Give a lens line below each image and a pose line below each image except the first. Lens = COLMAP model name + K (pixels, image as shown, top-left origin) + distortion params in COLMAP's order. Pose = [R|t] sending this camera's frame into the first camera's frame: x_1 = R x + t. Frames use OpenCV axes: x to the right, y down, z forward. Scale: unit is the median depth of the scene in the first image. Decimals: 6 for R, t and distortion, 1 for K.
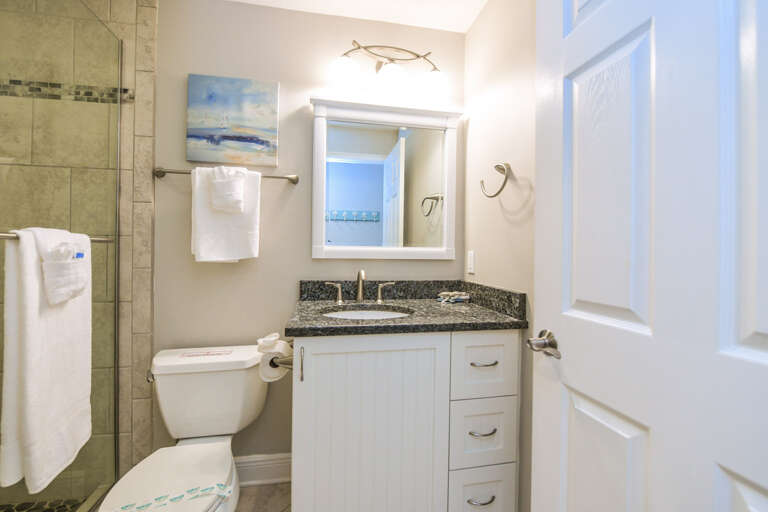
lens RADIAL K [[318.9, 0, 385.5], [0, 318.9, 253.3], [0, 0, 1]] dist [-0.011554, -0.000248]
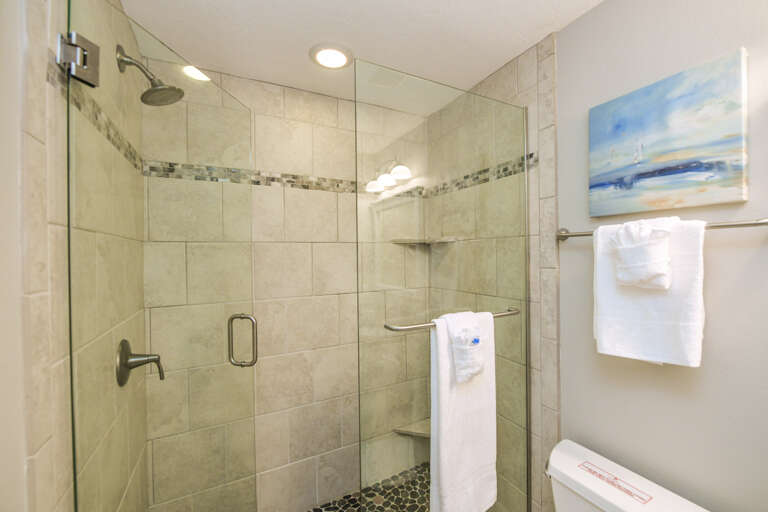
lens RADIAL K [[318.9, 0, 388.2], [0, 318.9, 256.9], [0, 0, 1]] dist [-0.011554, -0.000248]
pose [[0.298500, -0.014549, -0.954299, -0.012250], [0.007069, 0.999890, -0.013033, -0.187408], [0.954383, -0.002856, 0.298570, 0.272392]]
